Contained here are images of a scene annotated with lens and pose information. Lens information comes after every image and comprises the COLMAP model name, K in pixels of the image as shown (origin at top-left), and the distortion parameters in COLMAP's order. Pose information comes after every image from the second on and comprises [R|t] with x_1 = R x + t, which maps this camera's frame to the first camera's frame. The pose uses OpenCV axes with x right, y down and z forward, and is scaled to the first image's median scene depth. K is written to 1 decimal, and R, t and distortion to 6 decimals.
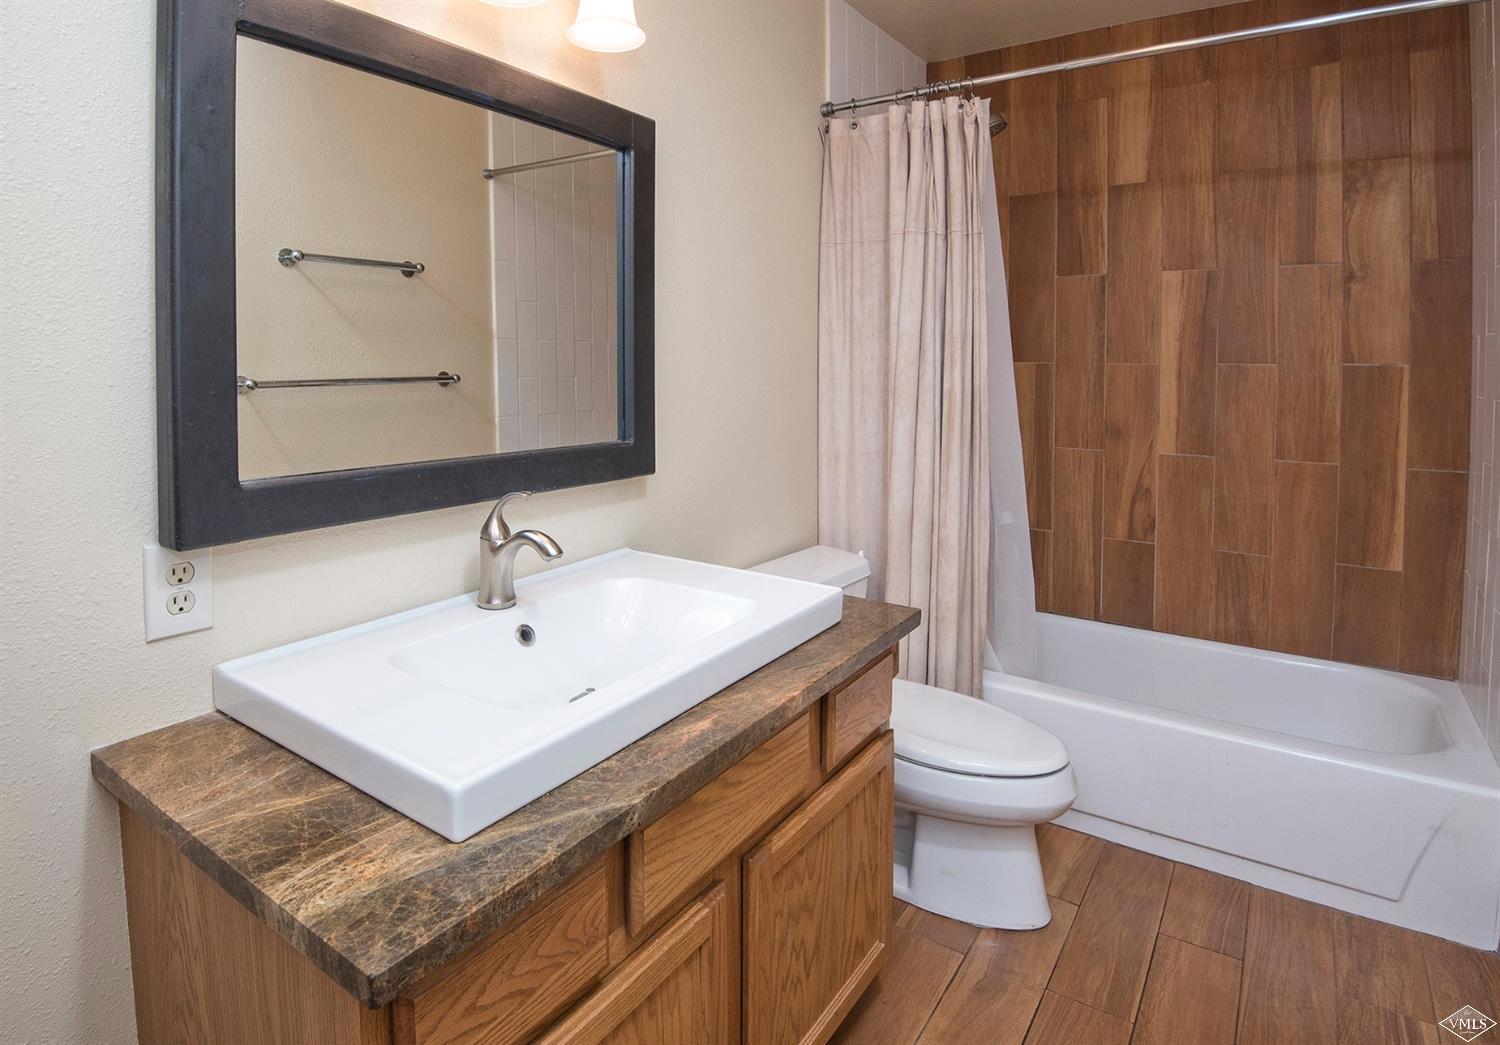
lens RADIAL K [[799.0, 0, 797.5], [0, 799.0, 474.7], [0, 0, 1]] dist [-0.002084, -0.032501]
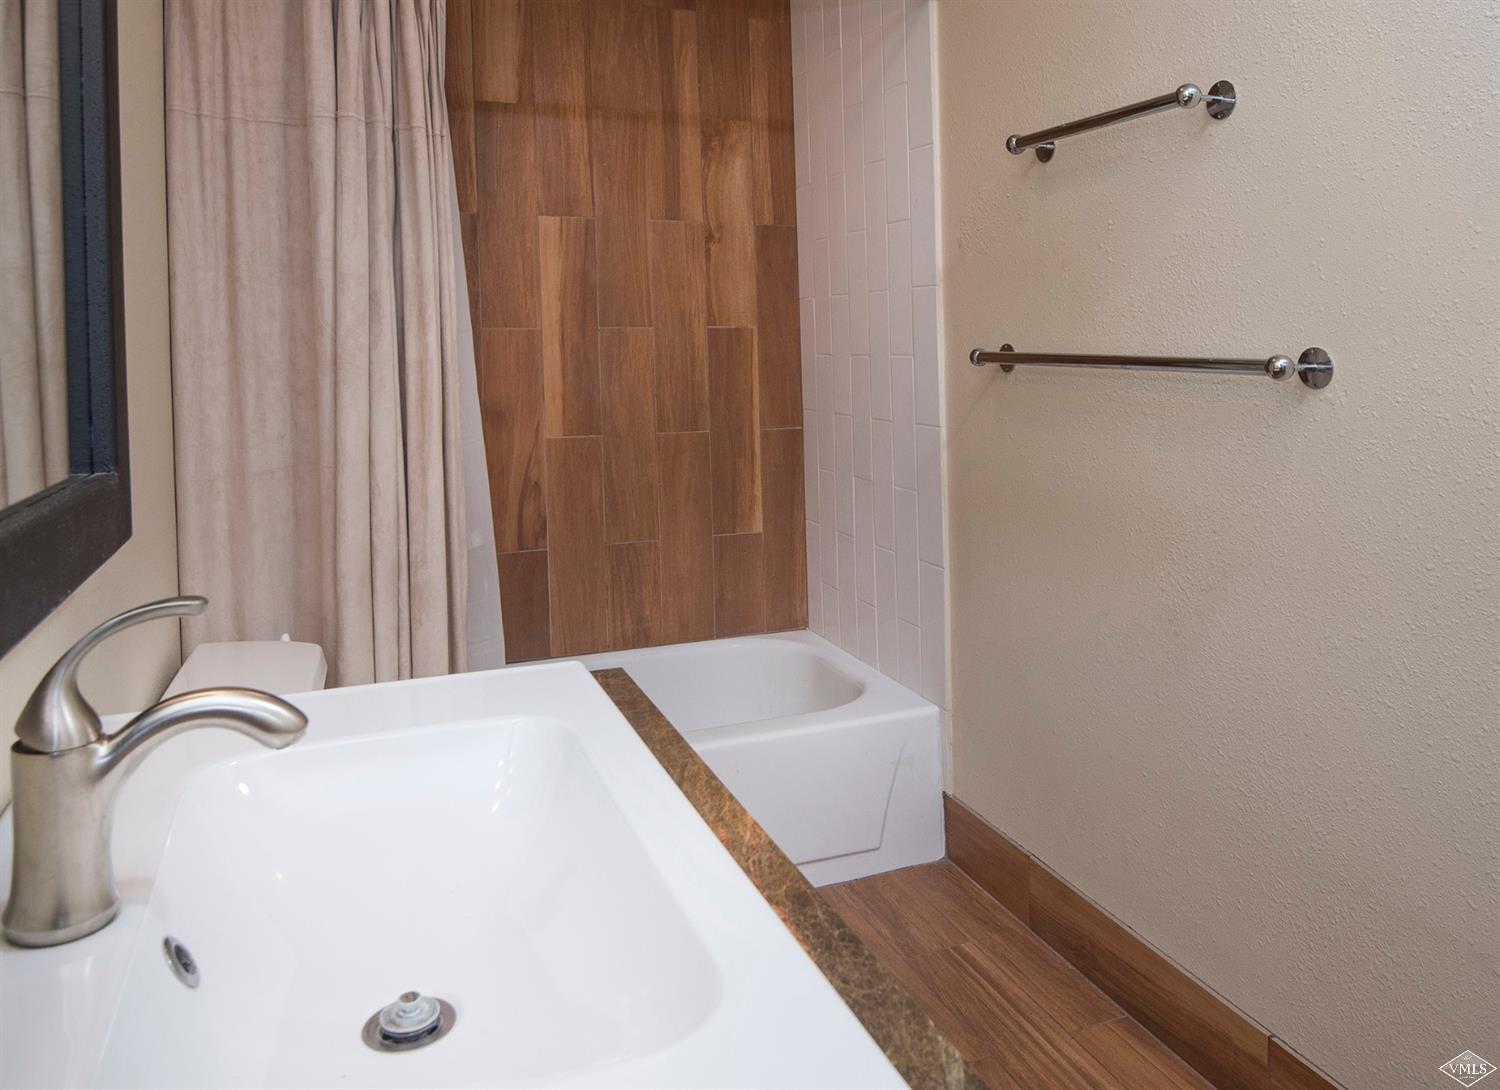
lens RADIAL K [[1026.0, 0, 752.9], [0, 1026.0, 426.0], [0, 0, 1]] dist [0.001759, -0.001184]
pose [[0.587166, -0.074750, 0.806008, -0.293296], [0.124234, 0.992252, 0.001519, -0.015510], [-0.799877, 0.099241, 0.591902, 0.231481]]
